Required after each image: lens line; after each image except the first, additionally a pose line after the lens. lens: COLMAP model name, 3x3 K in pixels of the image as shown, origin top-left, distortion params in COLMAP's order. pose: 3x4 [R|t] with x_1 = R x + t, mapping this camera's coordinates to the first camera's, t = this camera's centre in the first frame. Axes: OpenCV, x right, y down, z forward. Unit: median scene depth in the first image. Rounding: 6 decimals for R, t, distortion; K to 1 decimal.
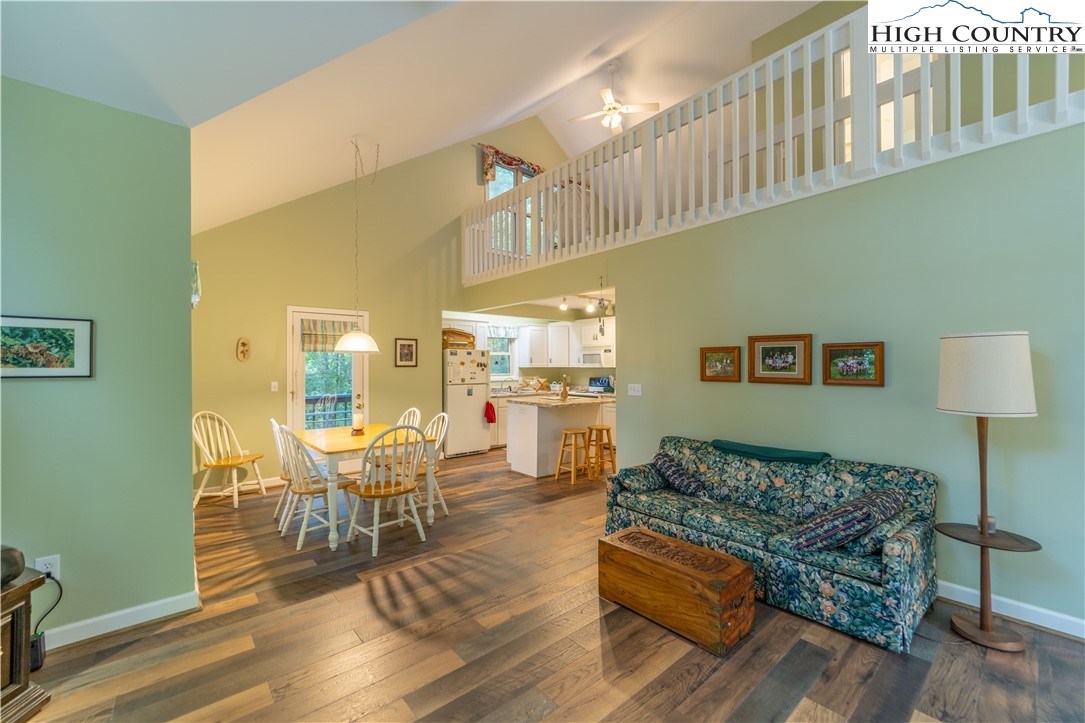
lens RADIAL K [[437.2, 0, 542.0], [0, 437.2, 363.4], [0, 0, 1]] dist [-0.000279, -0.000276]
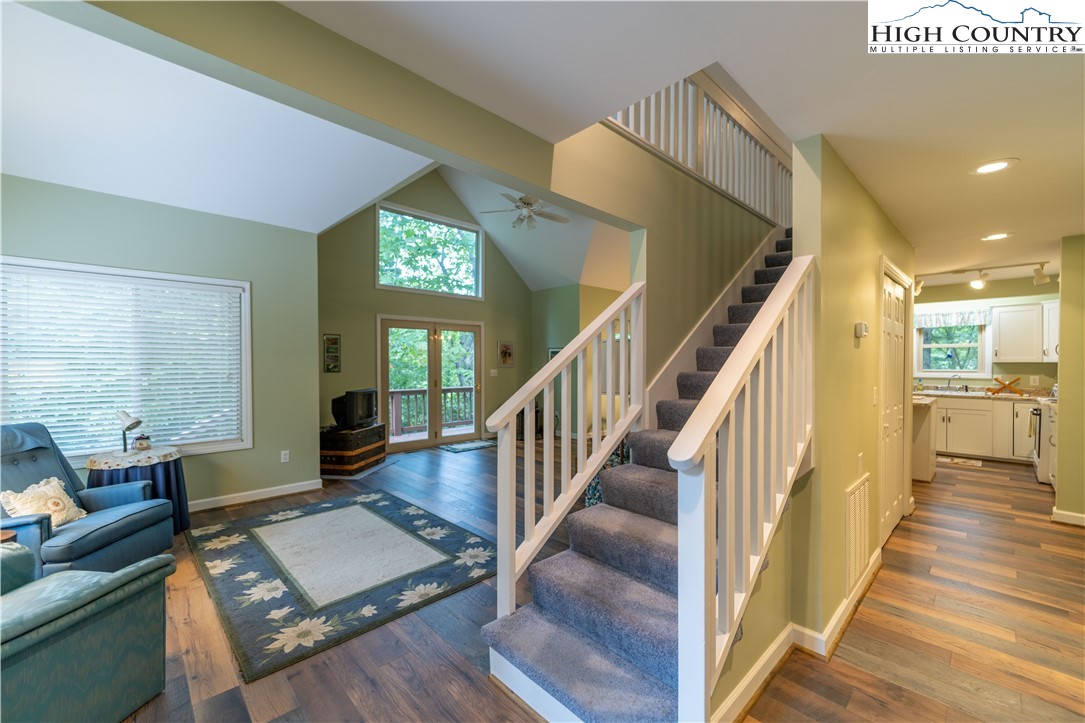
lens RADIAL K [[434.6, 0, 544.2], [0, 434.6, 363.9], [0, 0, 1]] dist [-0.000400, -0.000277]
pose [[0.055930, 0.008905, -0.998395, 1.048501], [0.008070, 0.999924, 0.009371, -0.001560], [0.998402, -0.008581, 0.055854, 0.277159]]
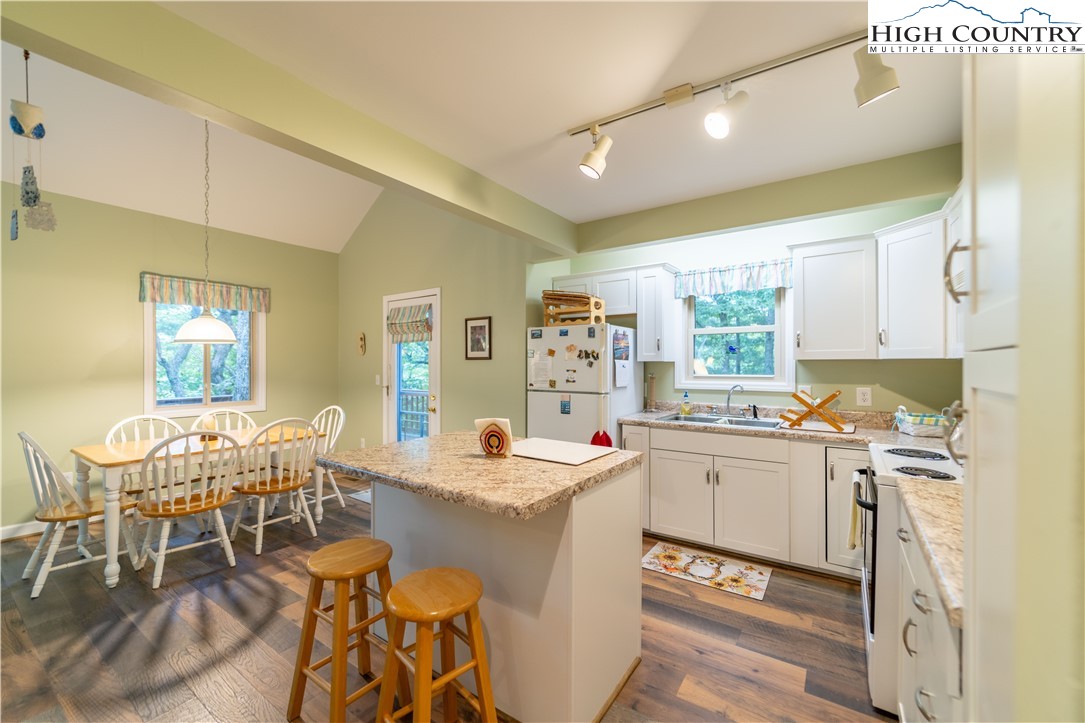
lens RADIAL K [[434.2, 0, 542.7], [0, 434.2, 364.3], [0, 0, 1]] dist [0.001324, -0.000516]
pose [[0.257810, 0.004305, -0.966186, 0.422331], [0.008282, 0.999943, 0.006666, 0.013605], [0.966160, -0.009720, 0.257760, 1.075083]]
